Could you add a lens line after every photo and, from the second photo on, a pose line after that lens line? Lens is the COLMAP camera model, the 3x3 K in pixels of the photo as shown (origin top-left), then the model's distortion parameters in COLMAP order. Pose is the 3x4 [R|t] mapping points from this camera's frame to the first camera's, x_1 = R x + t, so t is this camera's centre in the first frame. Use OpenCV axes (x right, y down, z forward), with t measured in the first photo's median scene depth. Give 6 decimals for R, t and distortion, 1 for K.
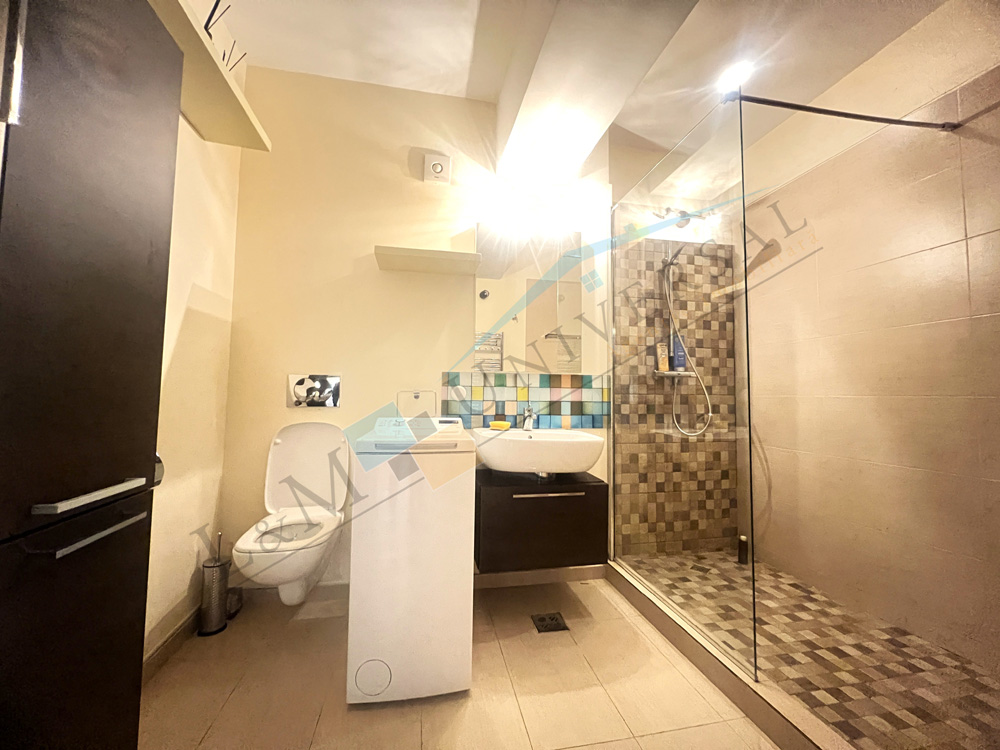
lens RADIAL K [[401.2, 0, 500.5], [0, 401.2, 371.7], [0, 0, 1]] dist [-0.001619, 0.000098]
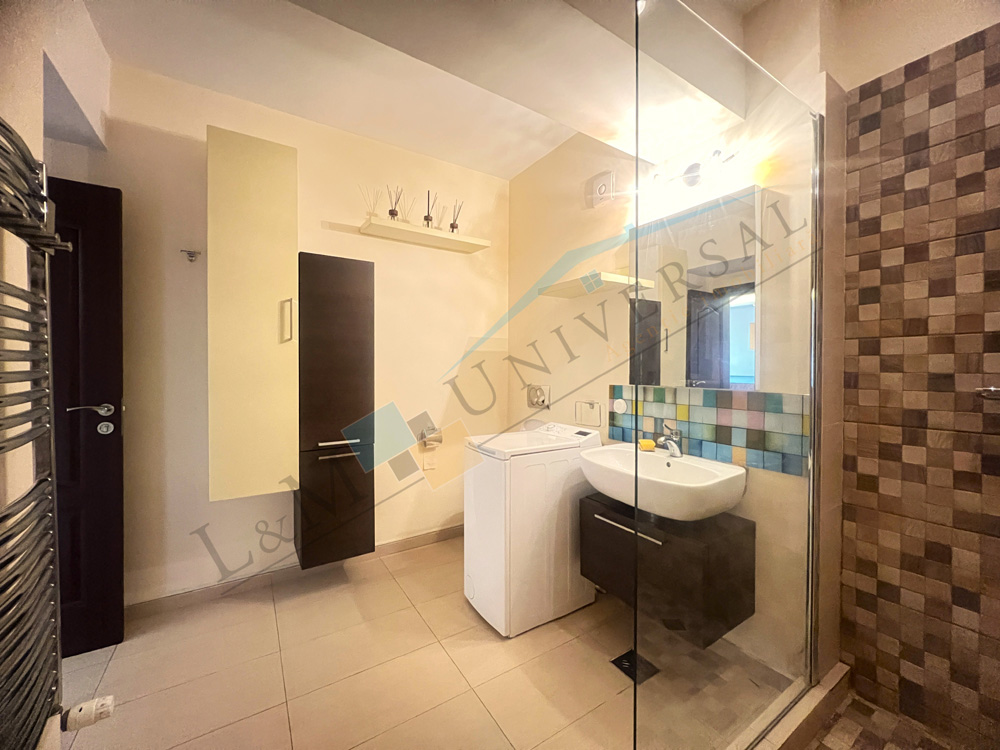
lens RADIAL K [[399.1, 0, 500.0], [0, 399.1, 375.0], [0, 0, 1]] dist [-0.000786, -0.000179]
pose [[0.355856, 0.002930, -0.934536, 0.686011], [0.056177, 0.998120, 0.024521, -0.064709], [0.932851, -0.061226, 0.355022, 0.336037]]
